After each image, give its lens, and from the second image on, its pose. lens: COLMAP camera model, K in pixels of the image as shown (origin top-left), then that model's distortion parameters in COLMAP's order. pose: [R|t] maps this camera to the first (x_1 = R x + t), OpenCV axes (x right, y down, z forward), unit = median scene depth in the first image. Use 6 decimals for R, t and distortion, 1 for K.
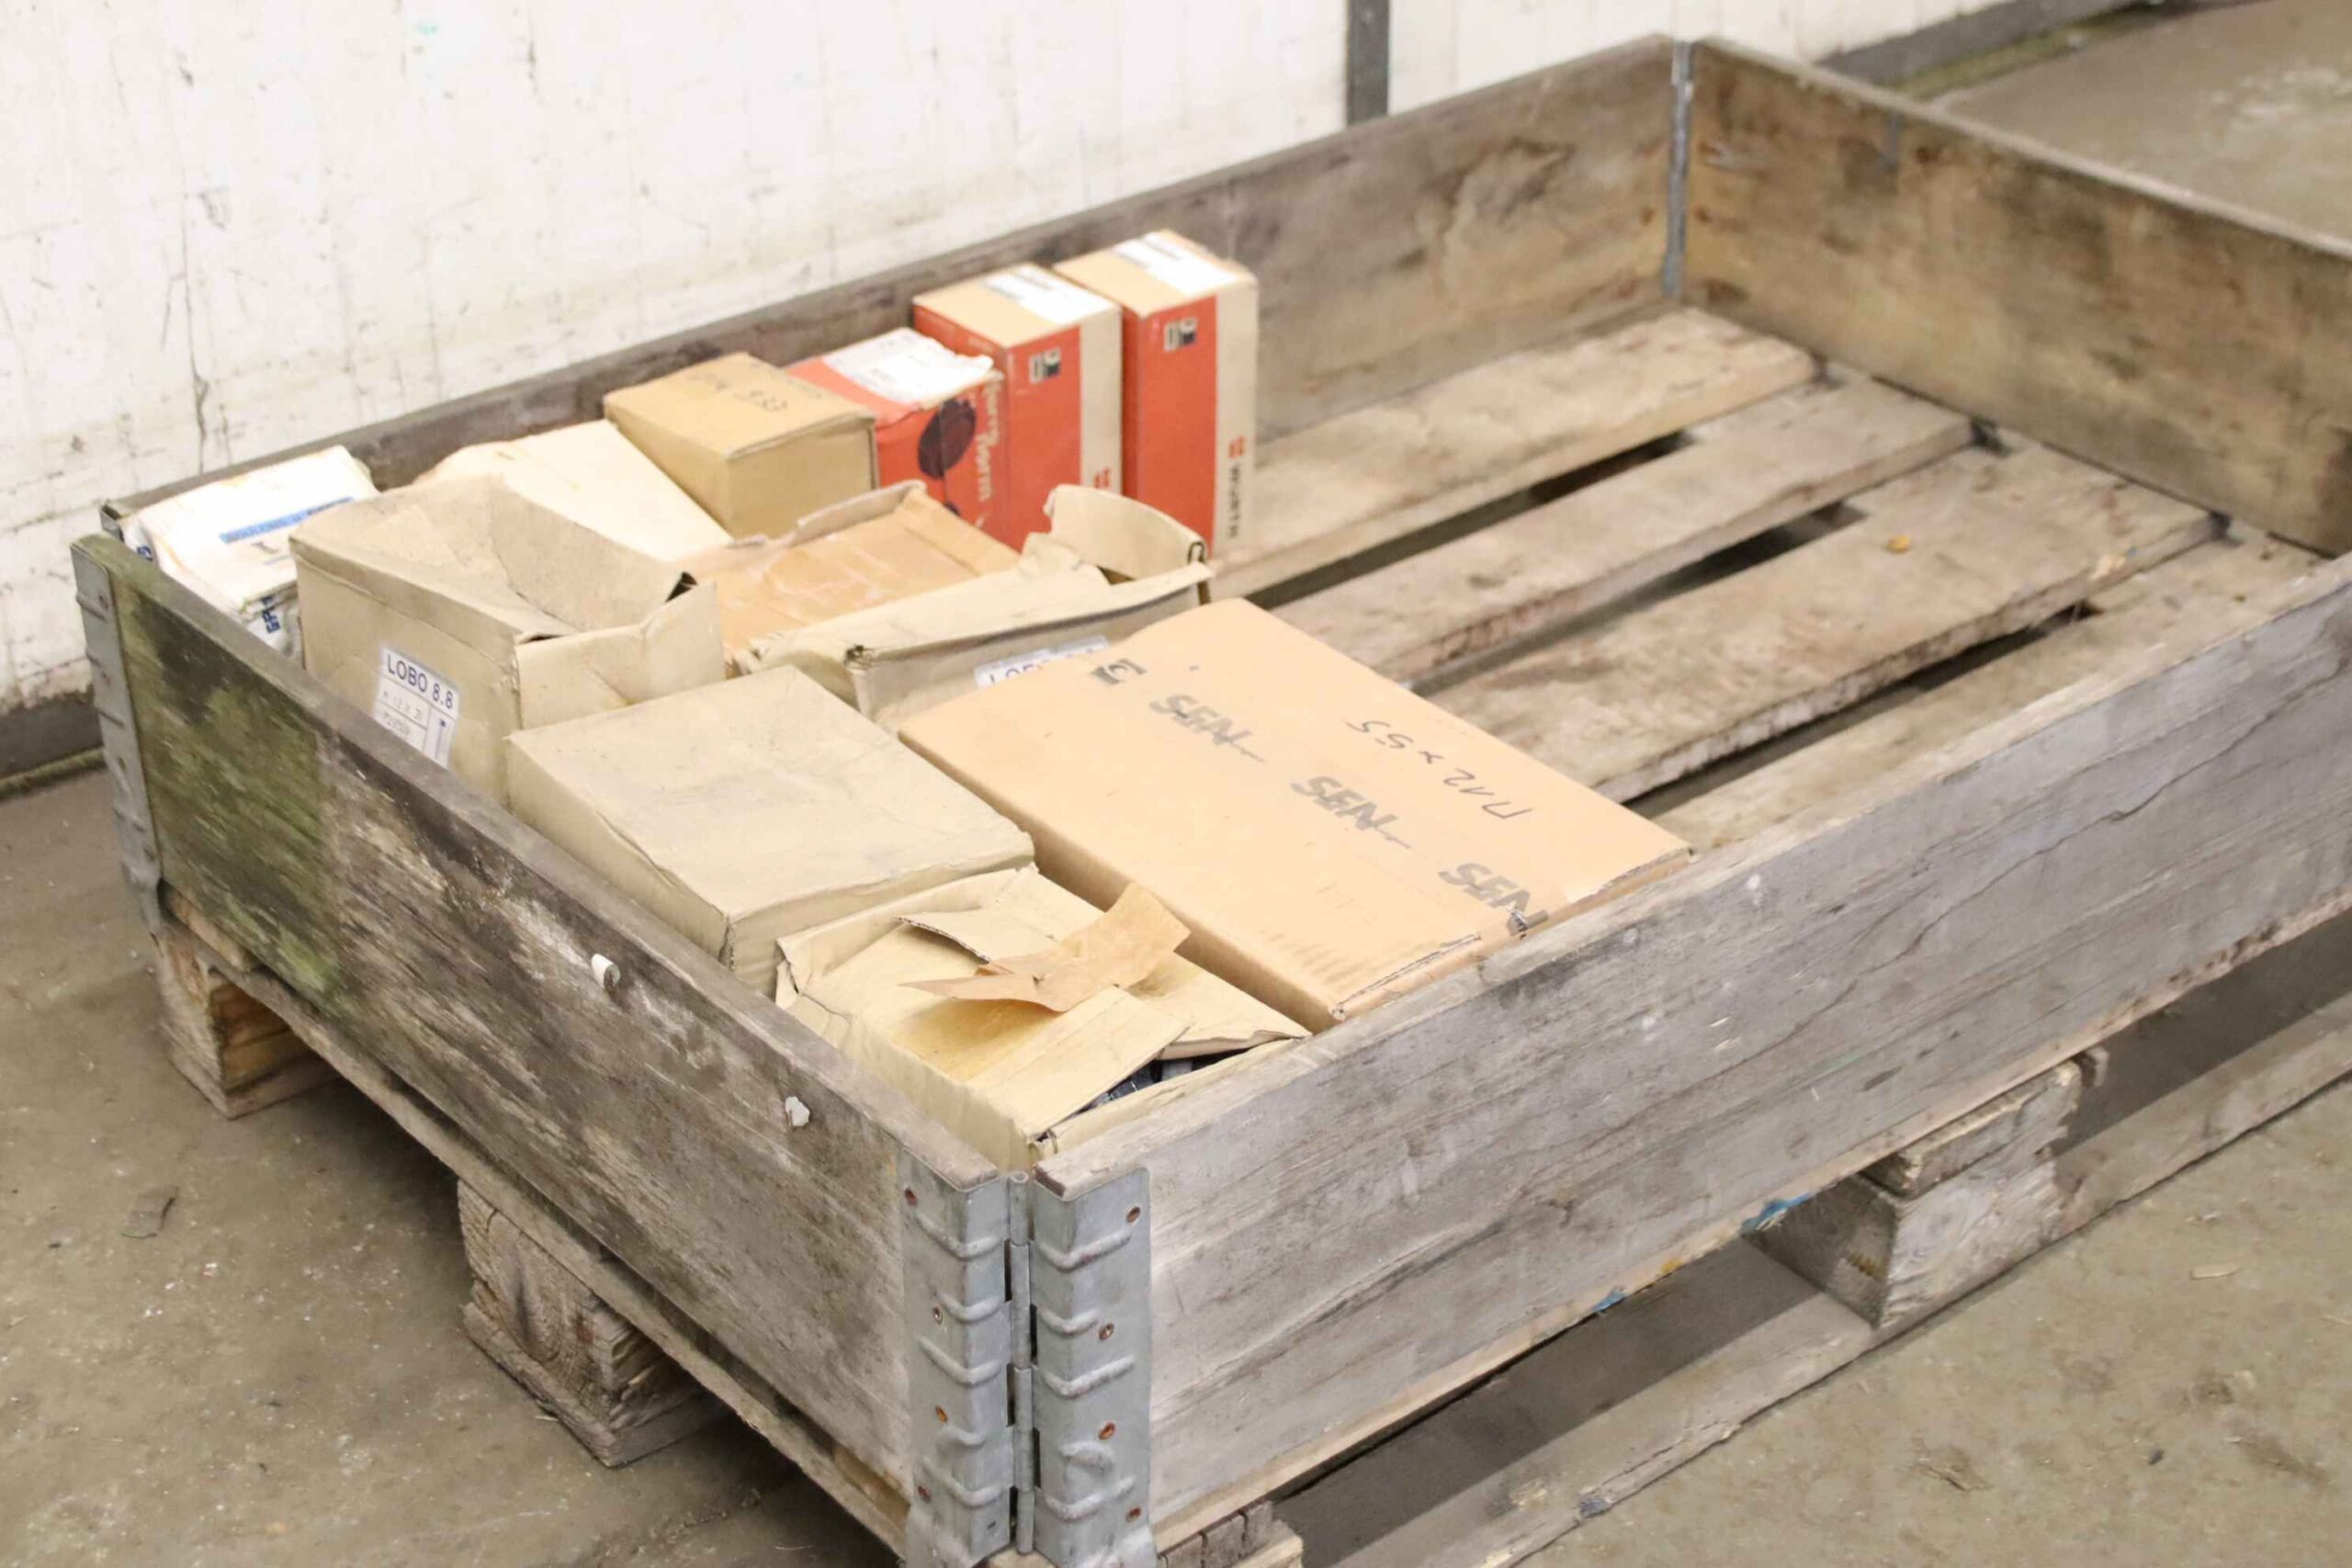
lens RADIAL K [[3875.1, 0, 1188.4], [0, 3875.1, 790.6], [0, 0, 1]] dist [0.122866, 0.000000]
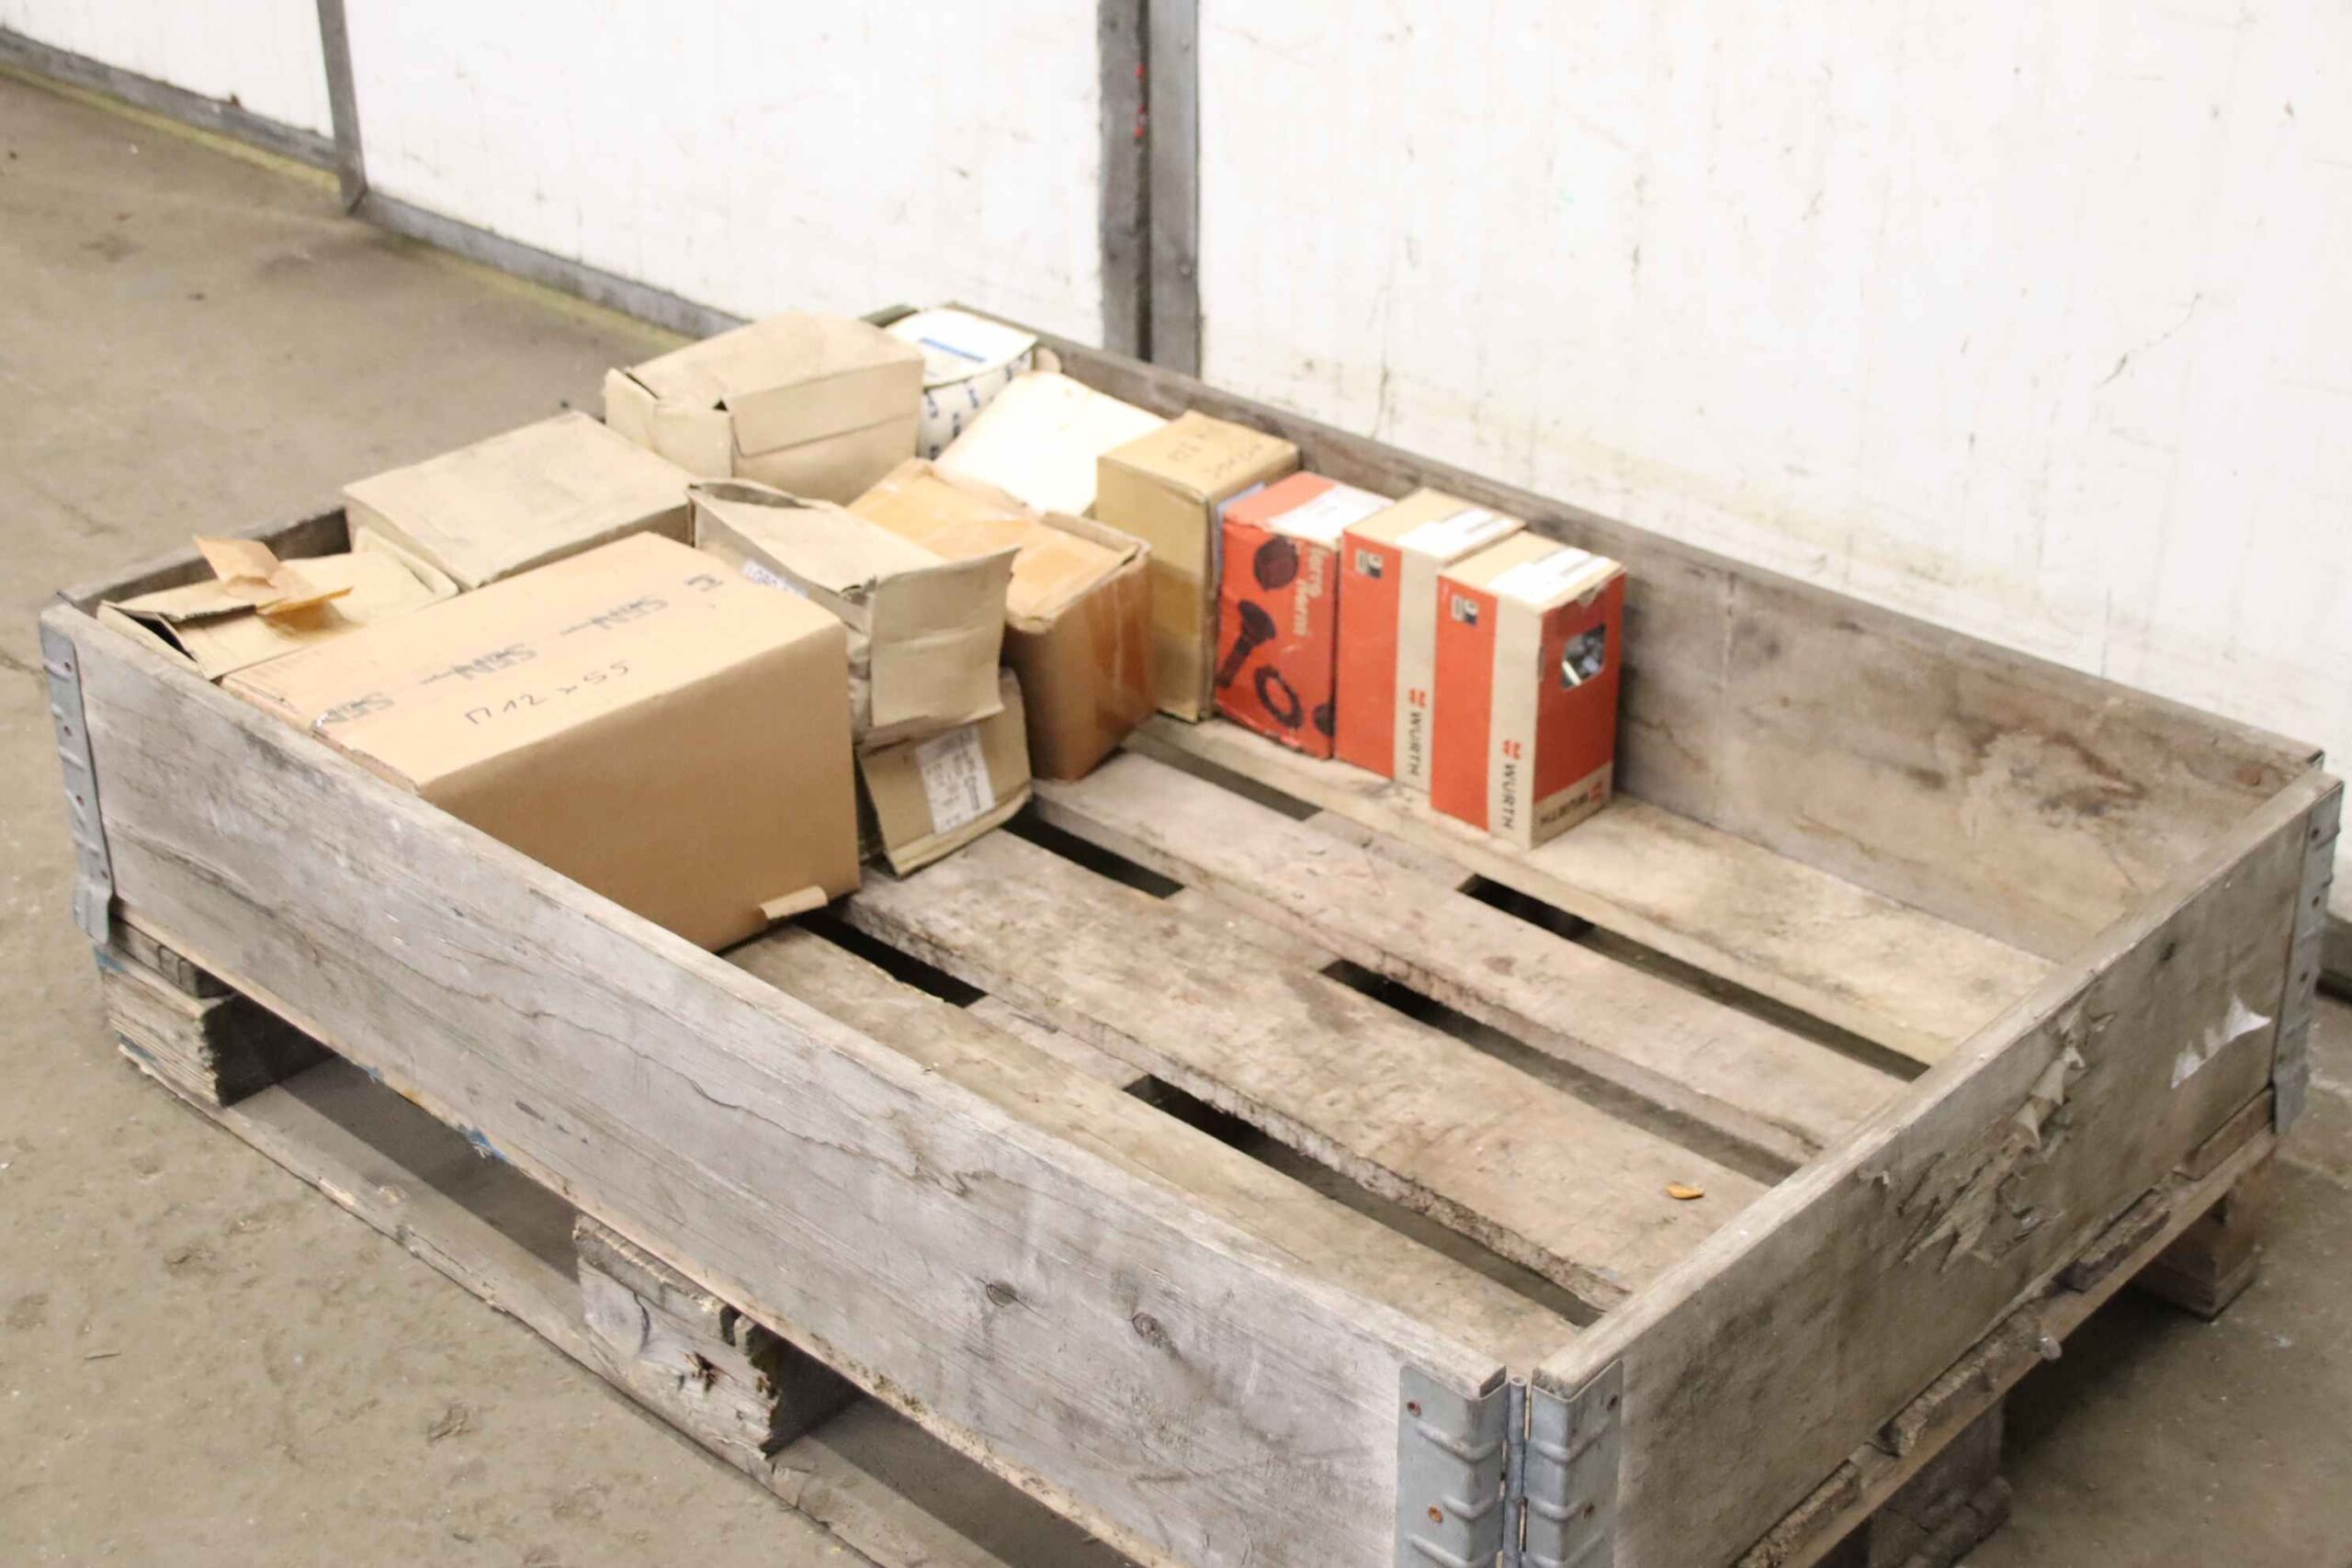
lens RADIAL K [[3296.1, 0, 1167.7], [0, 3296.1, 792.0], [0, 0, 1]] dist [0.030813, 0.000000]
pose [[0.132070, 0.469309, -0.873102, 0.818300], [-0.493649, 0.794959, 0.352634, -0.359894], [0.859574, 0.384433, 0.336664, 0.617014]]
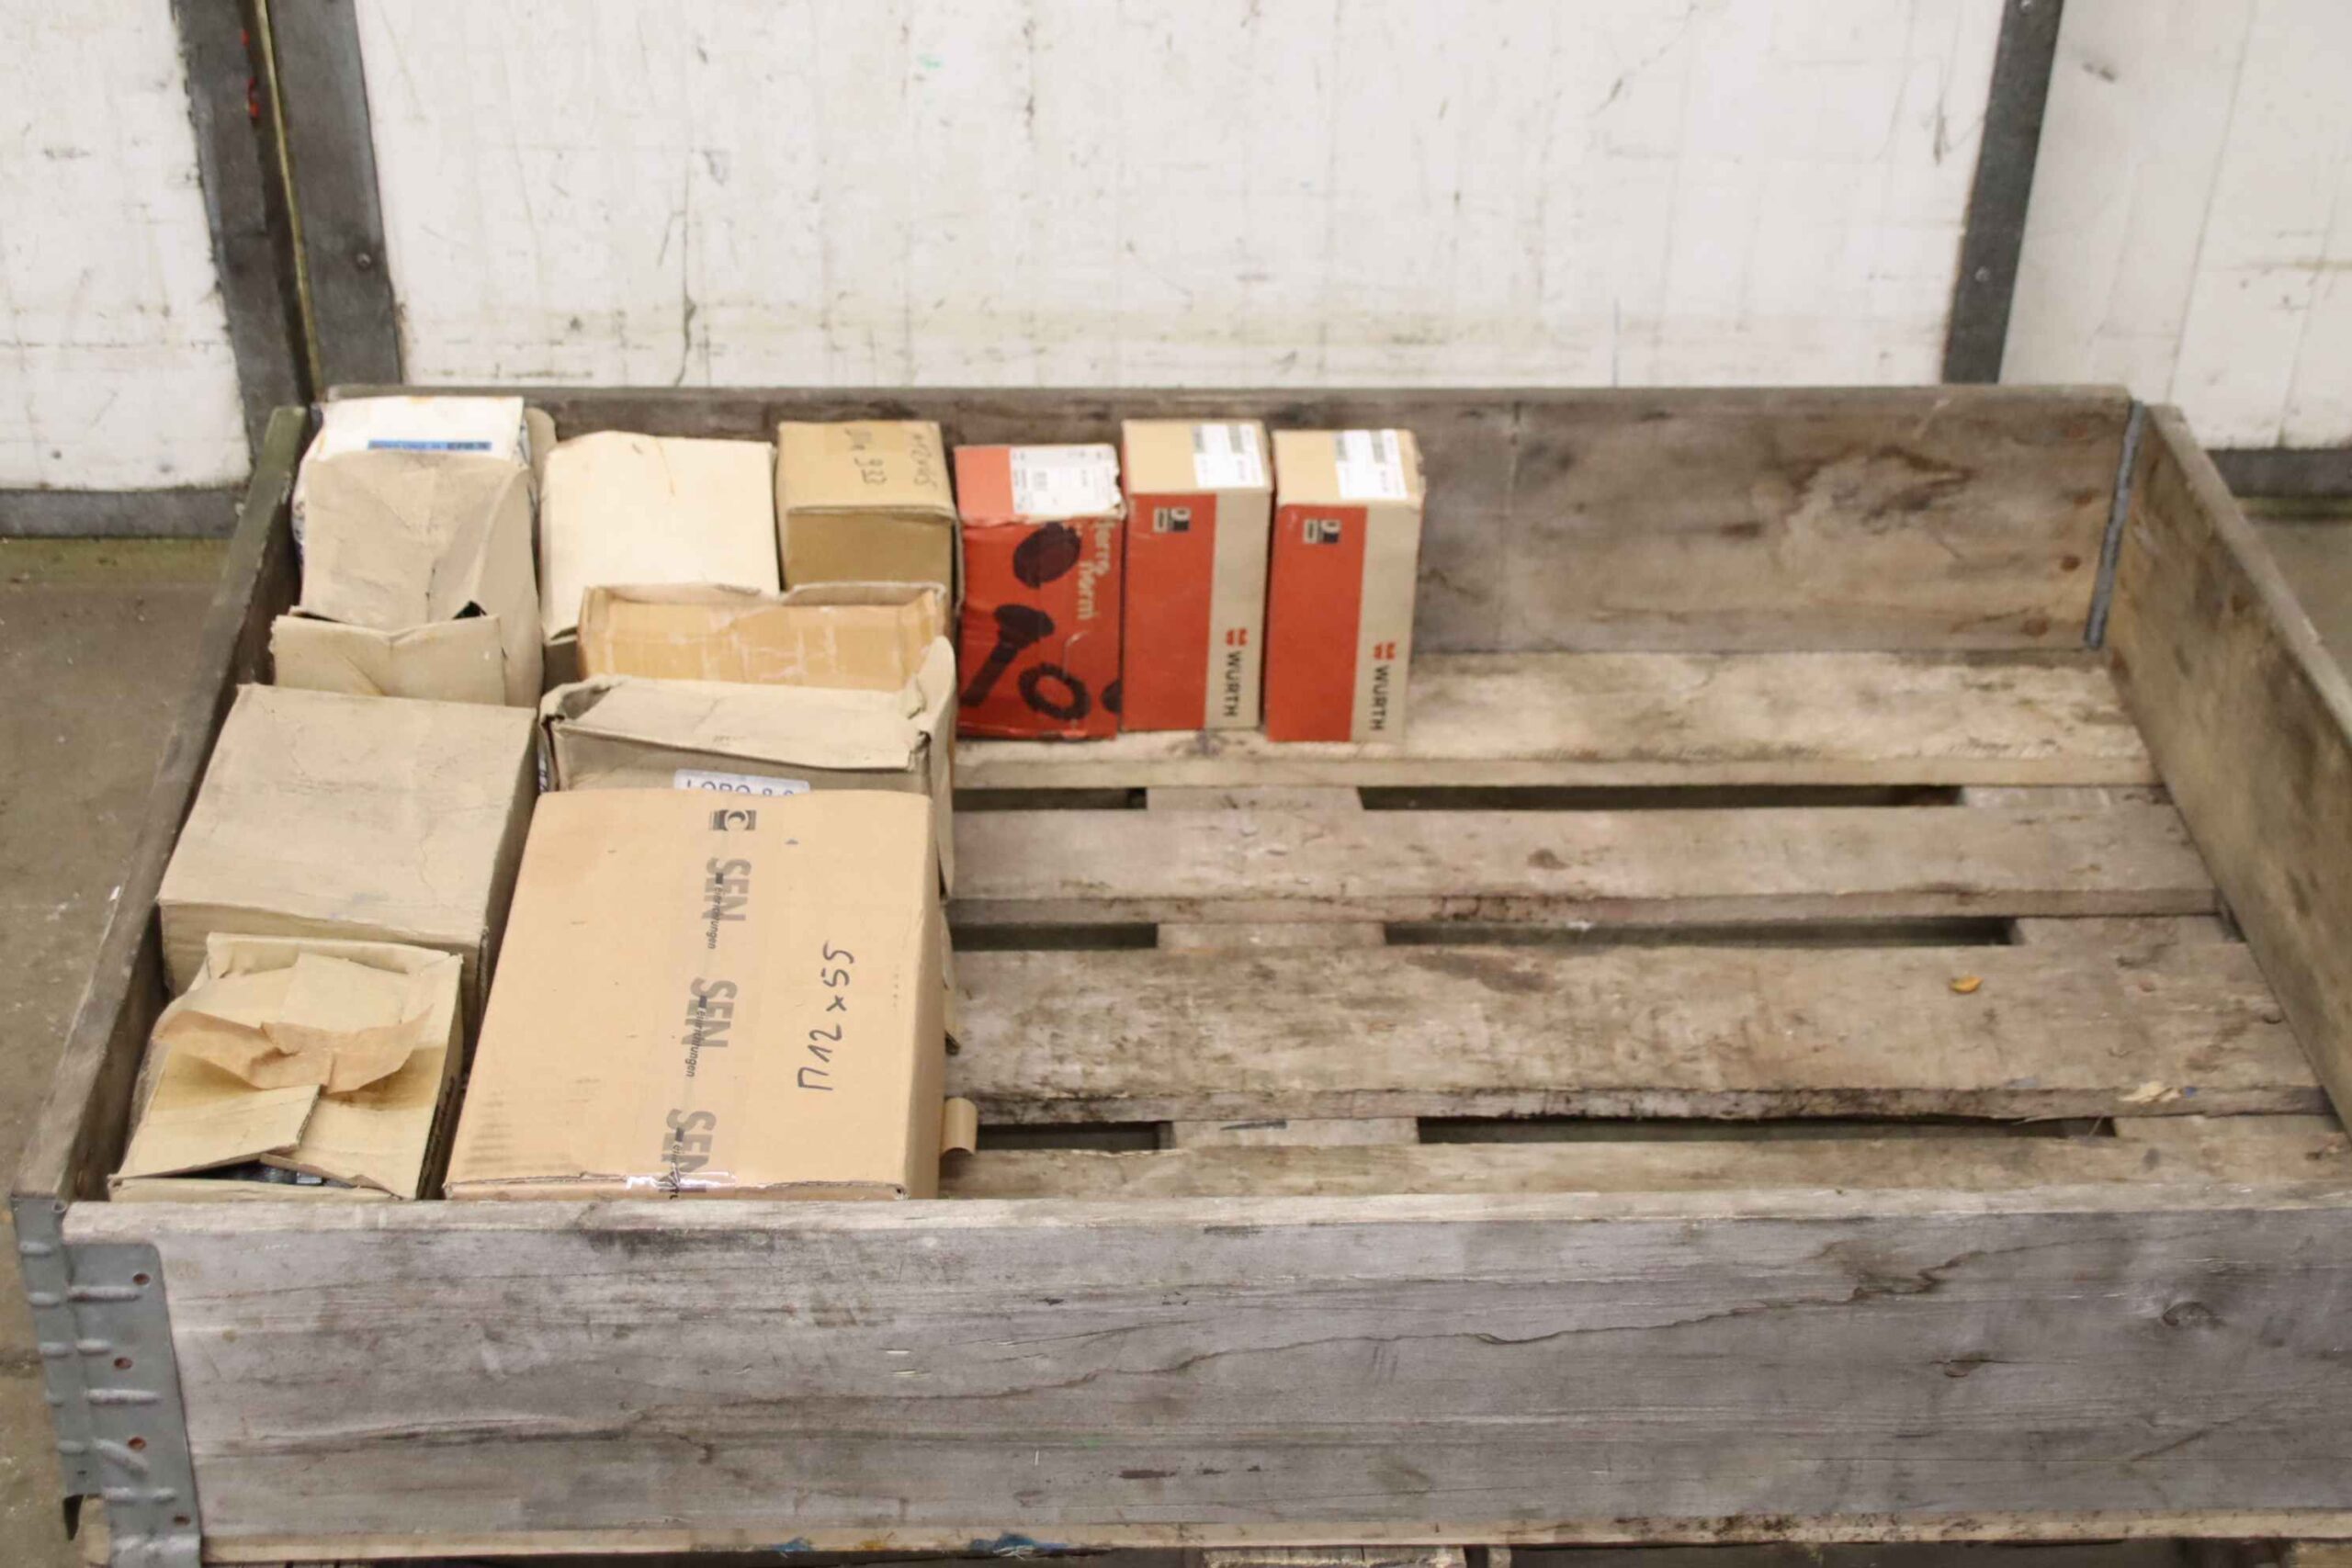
lens RADIAL K [[3497.4, 0, 1175.3], [0, 3497.4, 782.7], [0, 0, 1]] dist [0.055025, 0.000000]
pose [[0.797580, 0.357675, -0.485730, 0.437307], [-0.324061, 0.933237, 0.155088, -0.183834], [0.508773, 0.033711, 0.860240, 0.172528]]
